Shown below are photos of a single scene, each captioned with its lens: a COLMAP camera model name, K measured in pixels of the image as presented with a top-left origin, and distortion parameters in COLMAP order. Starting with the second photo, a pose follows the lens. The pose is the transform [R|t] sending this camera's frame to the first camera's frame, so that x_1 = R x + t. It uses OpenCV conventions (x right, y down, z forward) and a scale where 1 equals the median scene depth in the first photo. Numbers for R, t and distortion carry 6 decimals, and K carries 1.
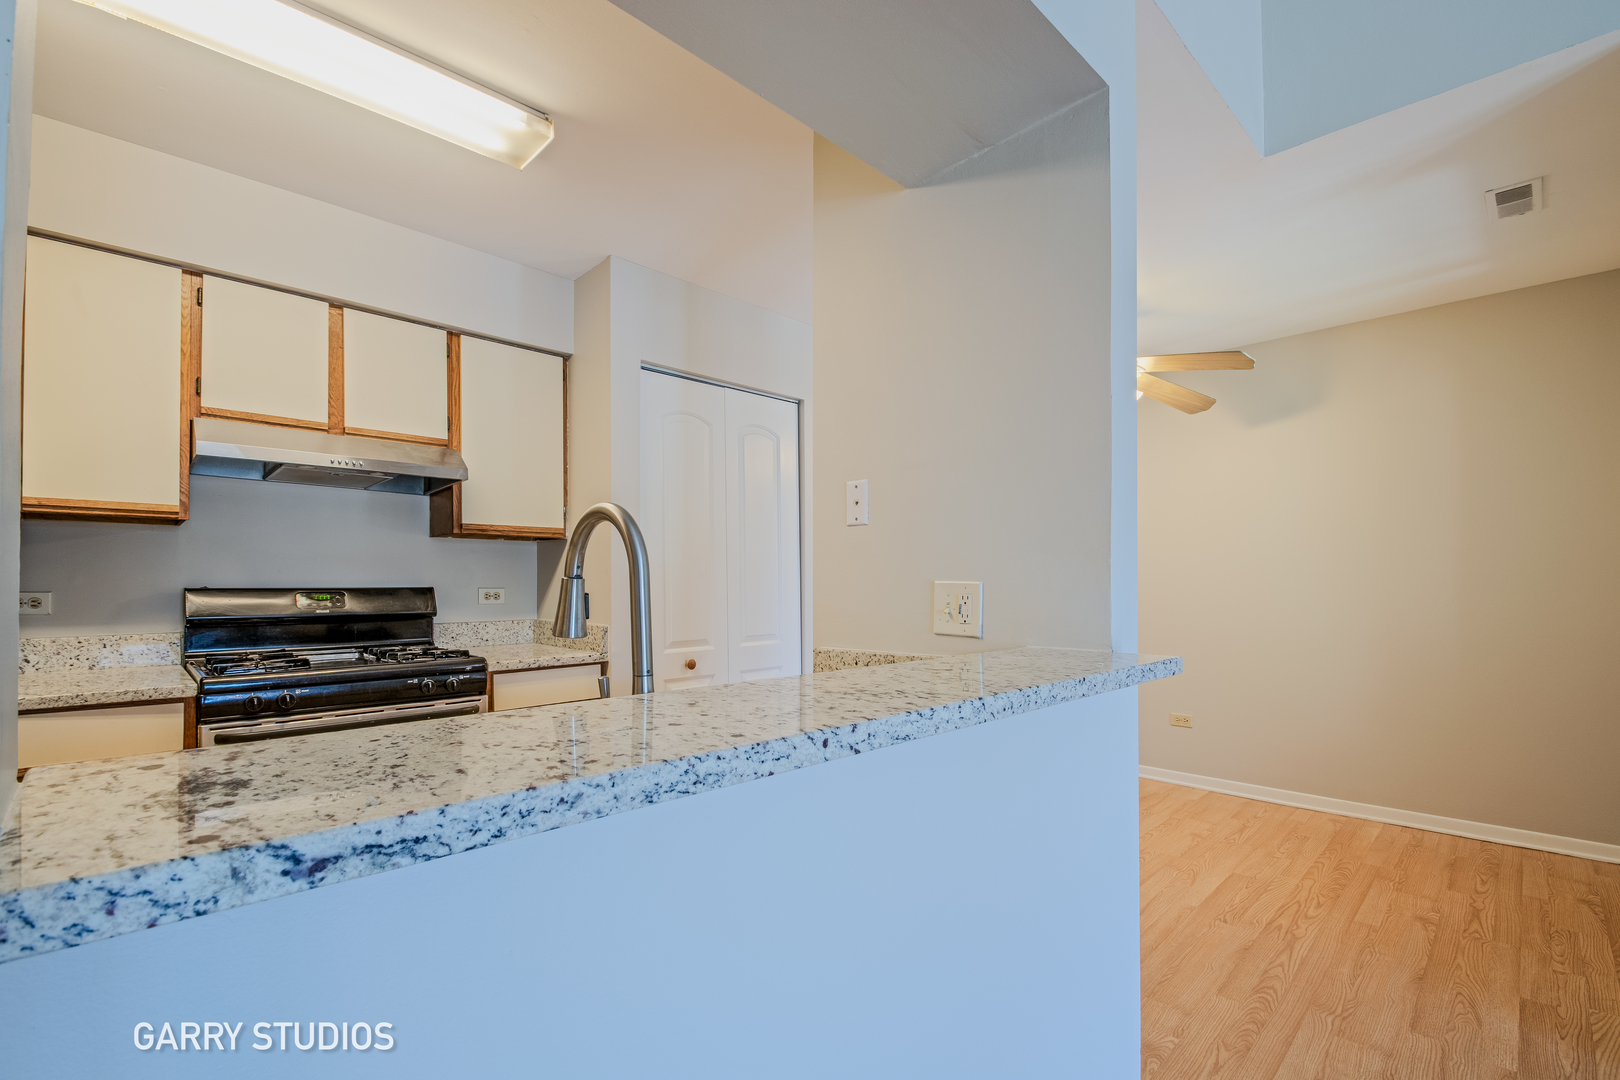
lens RADIAL K [[716.5, 0, 799.7], [0, 716.5, 586.3], [0, 0, 1]] dist [0.010196, -0.013067]
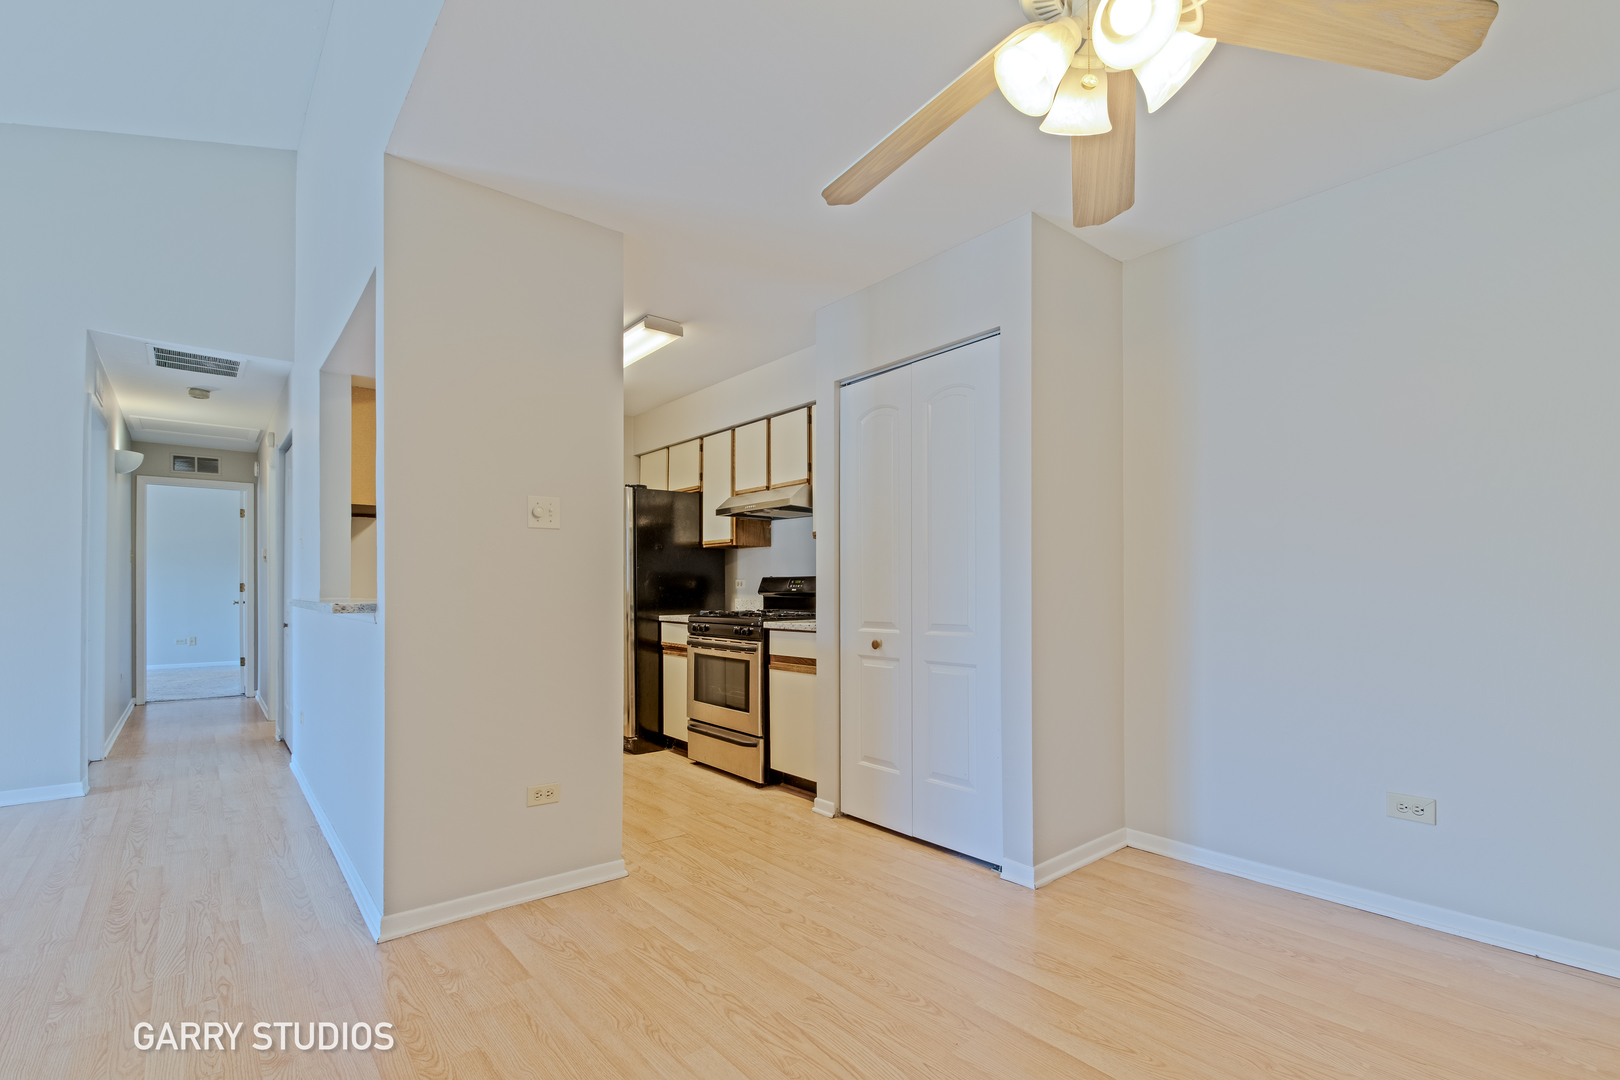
lens RADIAL K [[716.5, 0, 804.4], [0, 716.5, 583.1], [0, 0, 1]] dist [0.010196, -0.013067]
pose [[-0.062492, -0.008844, -0.998006, 1.059161], [-0.005475, 0.999949, -0.008519, 0.032932], [0.998030, 0.004932, -0.062537, 1.119549]]
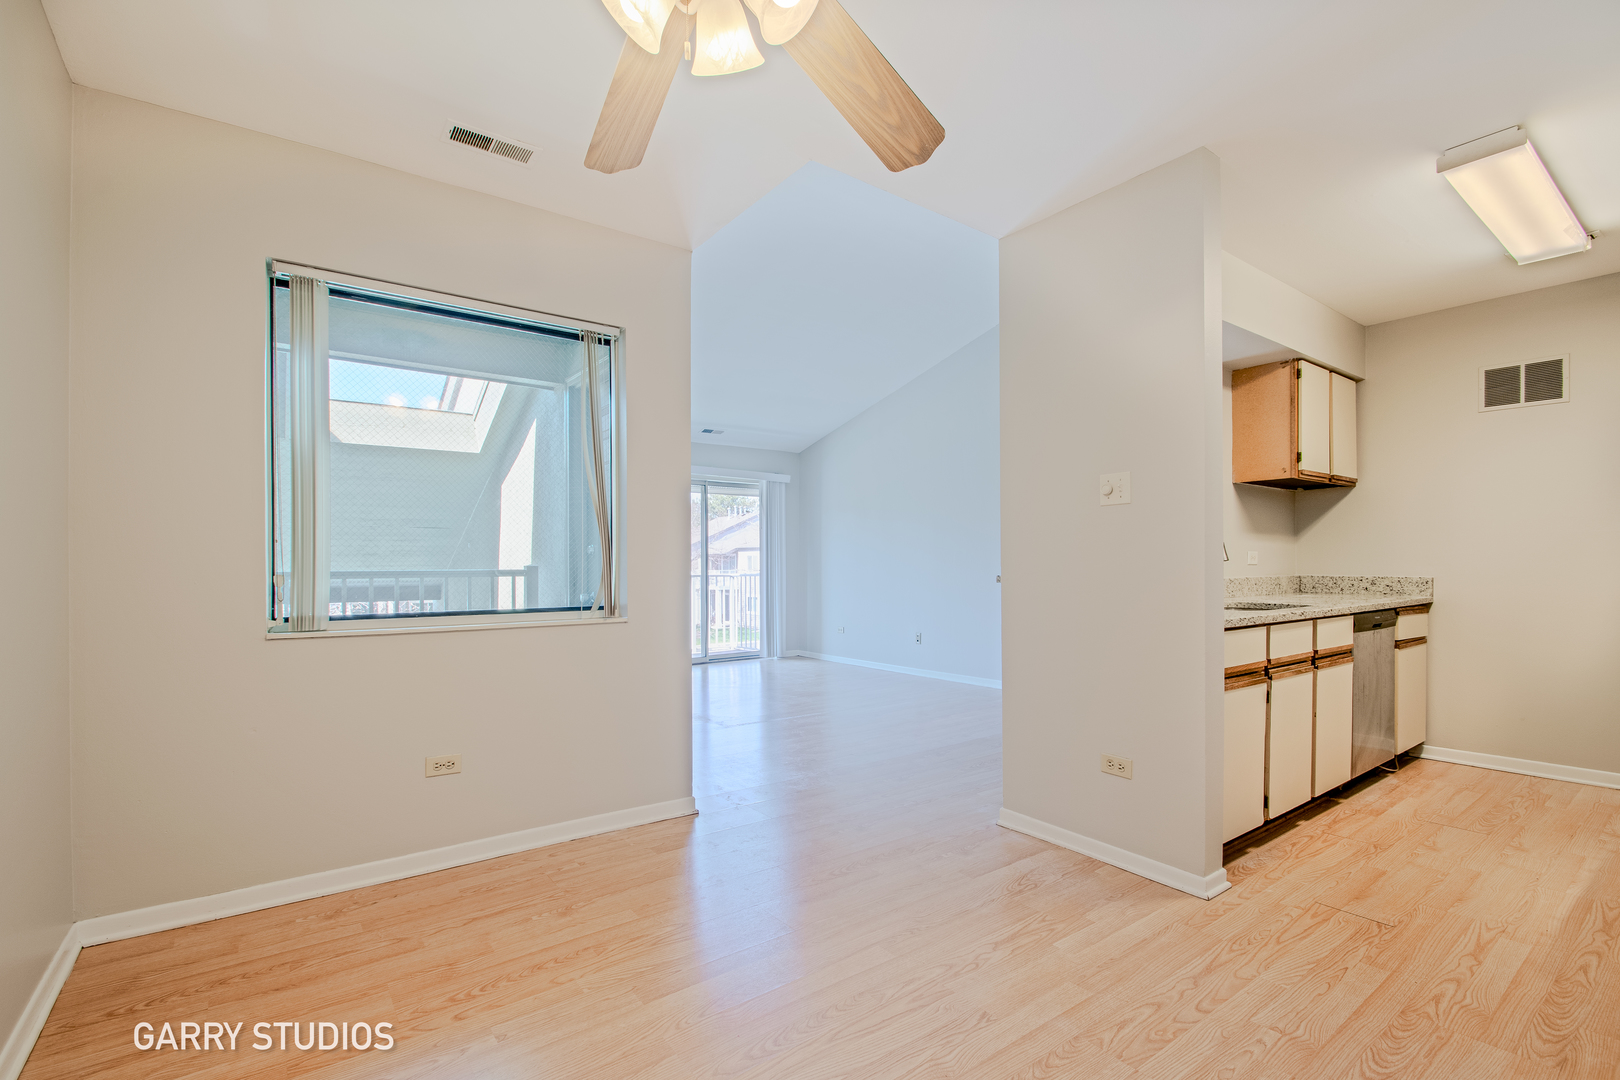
lens RADIAL K [[716.5, 0, 797.0], [0, 716.5, 573.3], [0, 0, 1]] dist [0.010196, -0.013067]
pose [[-0.988662, 0.006613, 0.150015, 0.410483], [0.007853, 0.999940, 0.007674, 0.032994], [-0.149955, 0.008765, -0.988654, 1.748803]]
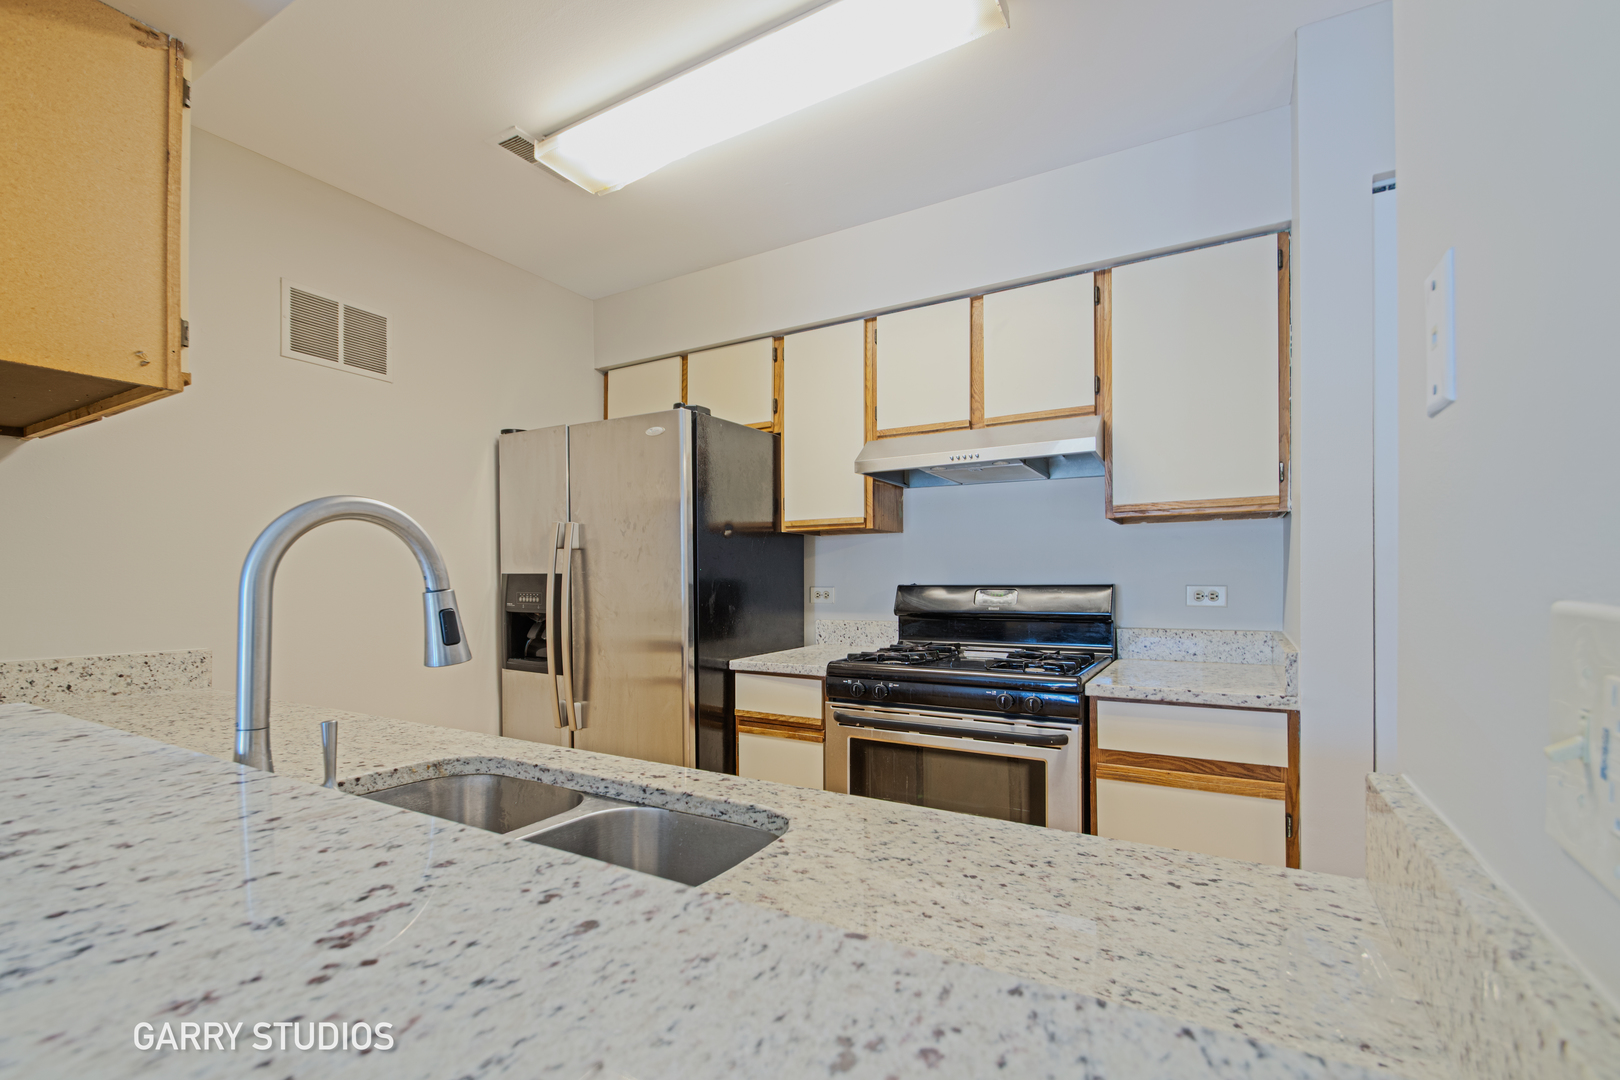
lens RADIAL K [[716.5, 0, 810.5], [0, 716.5, 583.2], [0, 0, 1]] dist [0.010196, -0.013067]
pose [[0.279914, 0.006567, -0.960003, 0.214805], [0.003732, 0.999962, 0.007928, -0.008910], [0.960018, -0.005802, 0.279879, 0.472839]]
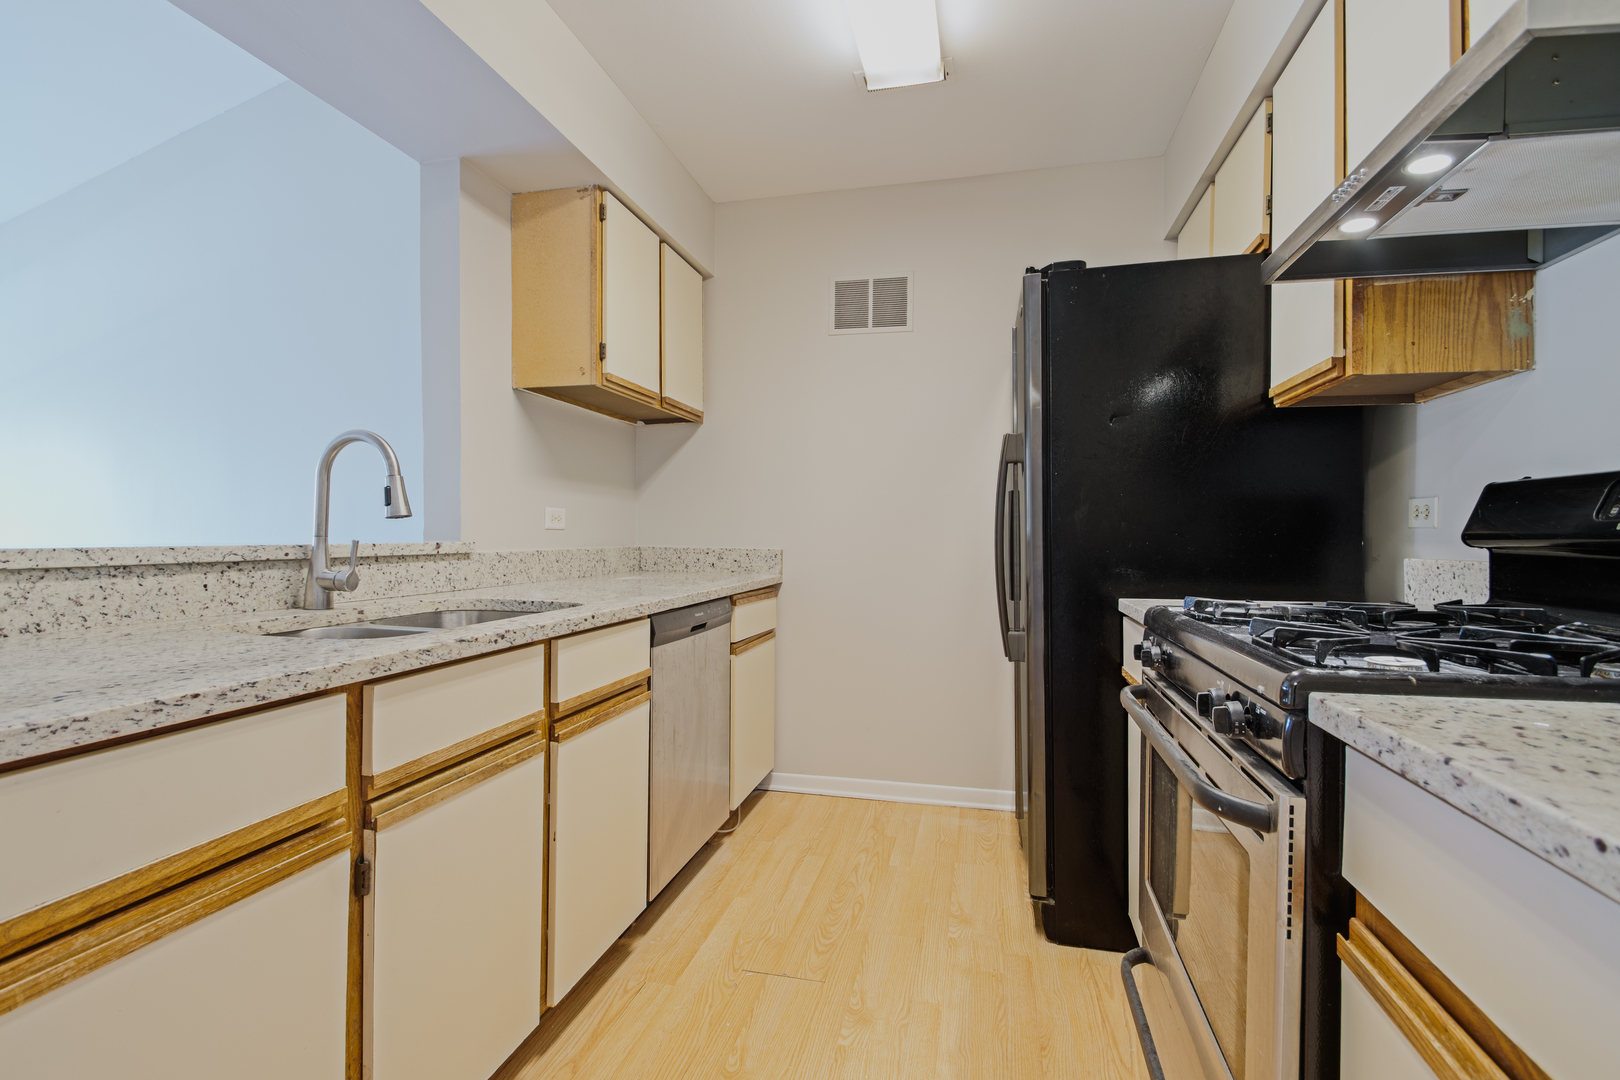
lens RADIAL K [[758.0, 0, 813.0], [0, 758.0, 552.1], [0, 0, 1]] dist [-0.019906, 0.000675]
pose [[-0.845517, 0.009826, -0.533859, -0.094108], [-0.002964, 0.999729, 0.023095, 0.040446], [0.533941, 0.021110, -0.845258, 1.088176]]
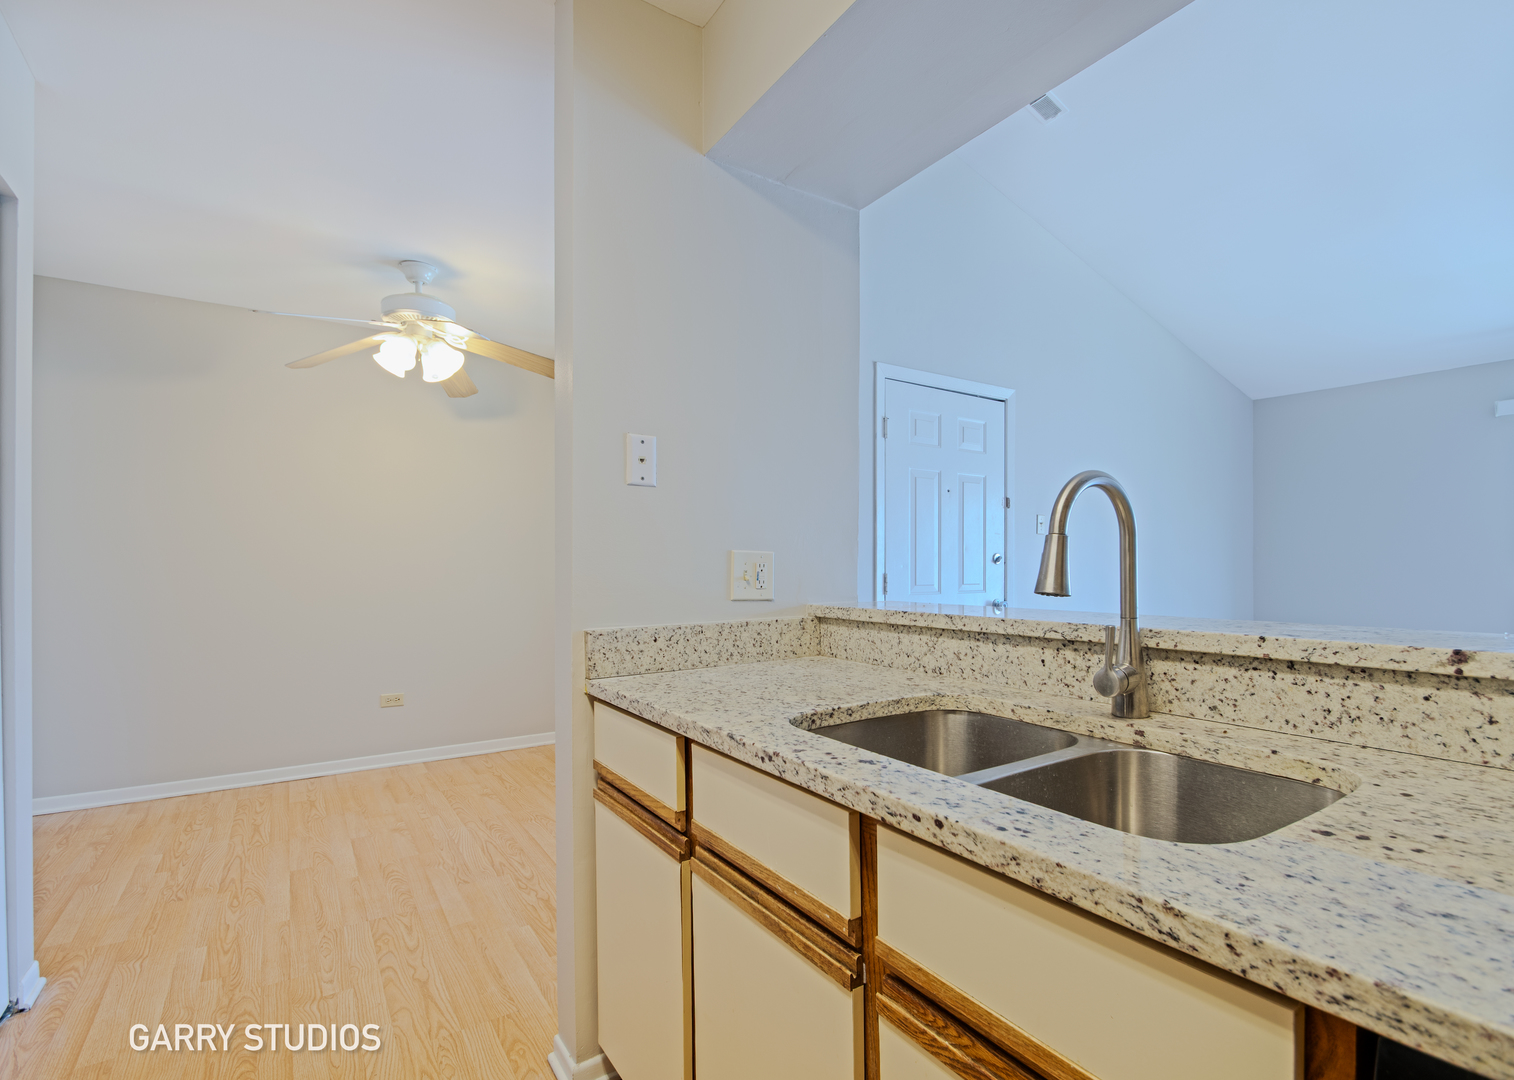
lens RADIAL K [[716.2, 0, 787.8], [0, 716.2, 563.7], [0, 0, 1]] dist [0.005432, -0.008790]
pose [[0.172946, 0.006141, 0.984912, -0.545792], [0.001544, 0.999978, -0.006506, 0.012565], [-0.984930, 0.002646, 0.172933, 0.481521]]
